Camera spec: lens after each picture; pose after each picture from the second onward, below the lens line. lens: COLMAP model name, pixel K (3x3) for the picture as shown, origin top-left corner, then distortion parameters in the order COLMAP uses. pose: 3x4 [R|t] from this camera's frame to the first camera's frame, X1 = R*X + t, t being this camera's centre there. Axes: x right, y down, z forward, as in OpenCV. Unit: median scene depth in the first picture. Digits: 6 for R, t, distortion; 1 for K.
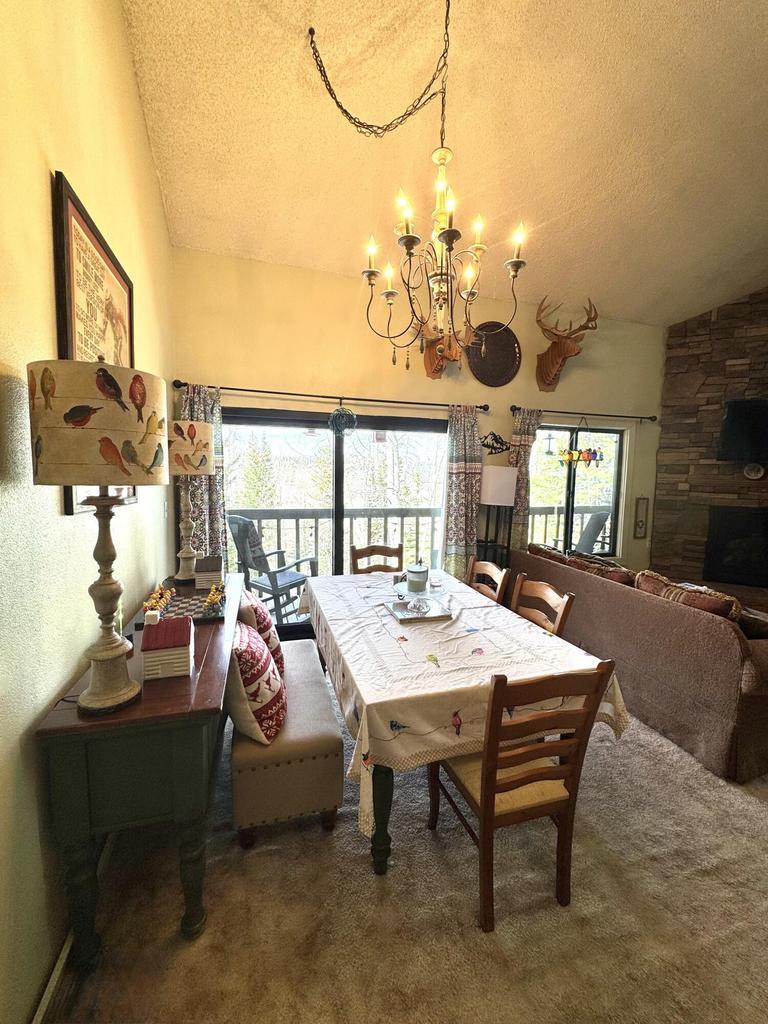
lens RADIAL K [[404.7, 0, 386.3], [0, 404.7, 509.1], [0, 0, 1]] dist [-0.000955, -0.000828]
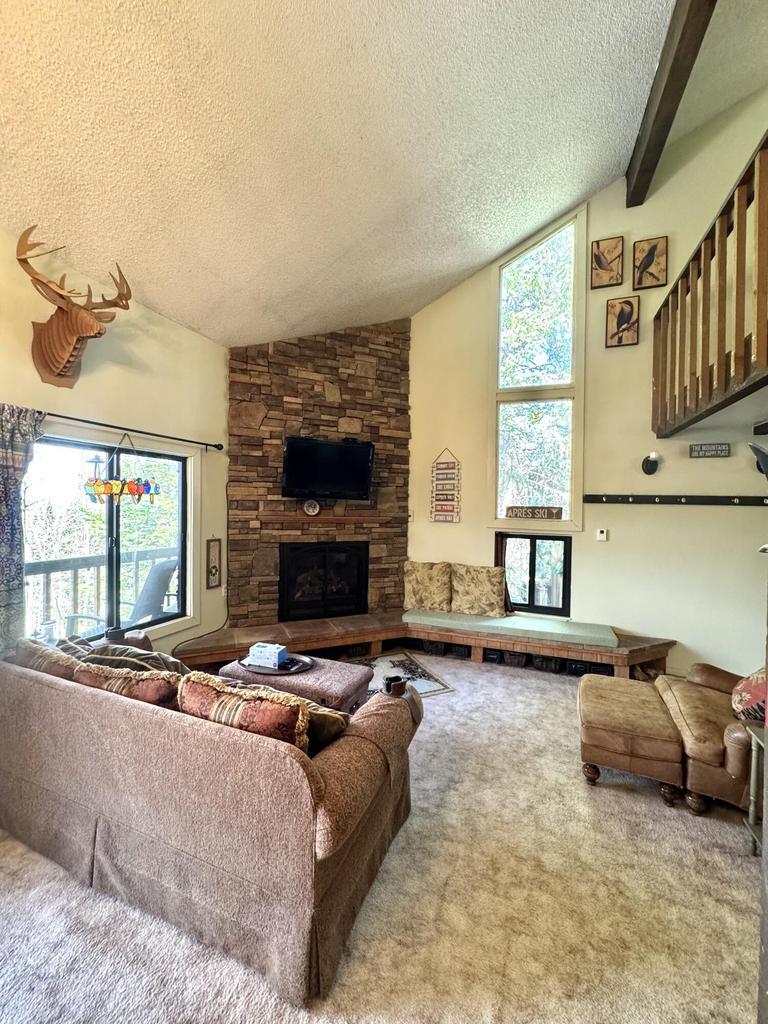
lens RADIAL K [[404.7, 0, 386.0], [0, 404.7, 510.9], [0, 0, 1]] dist [-0.000955, -0.000828]
pose [[0.610561, -0.017152, 0.791784, 0.198830], [0.070746, 0.996950, -0.032958, -0.035878], [-0.788803, 0.076138, 0.609912, 0.212447]]
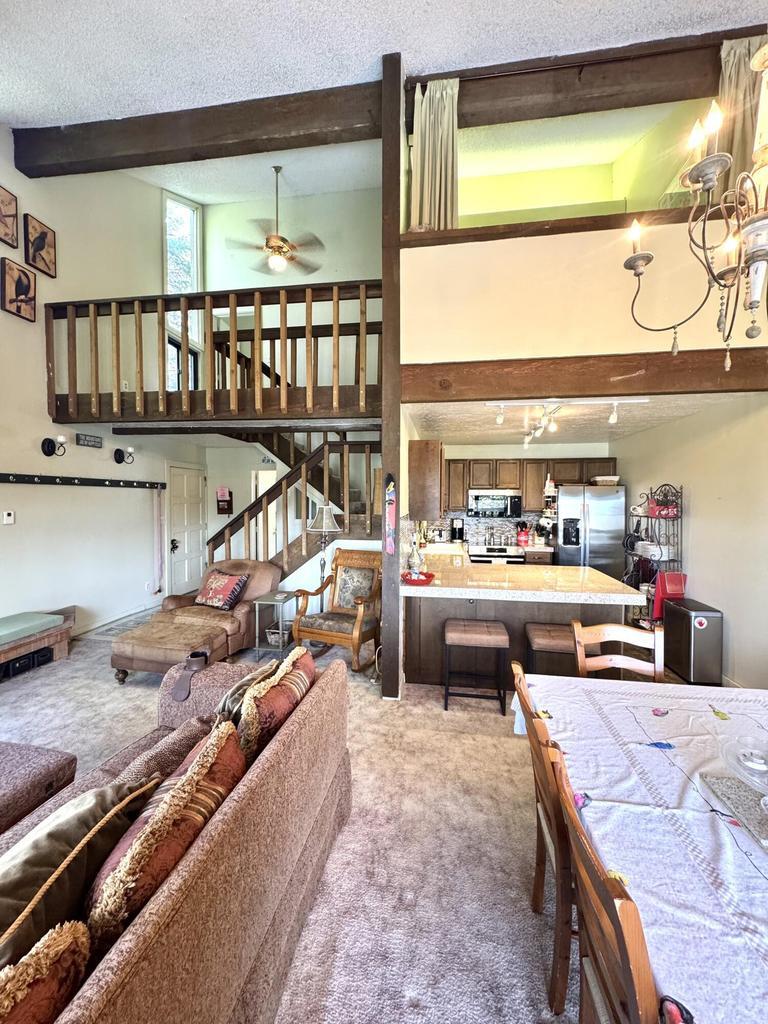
lens RADIAL K [[404.7, 0, 383.3], [0, 404.7, 508.8], [0, 0, 1]] dist [-0.000955, -0.000828]
pose [[-0.895777, -0.037826, 0.442892, 0.159902], [0.019940, 0.991950, 0.125049, -0.087022], [-0.444057, 0.120847, -0.887812, 0.814115]]
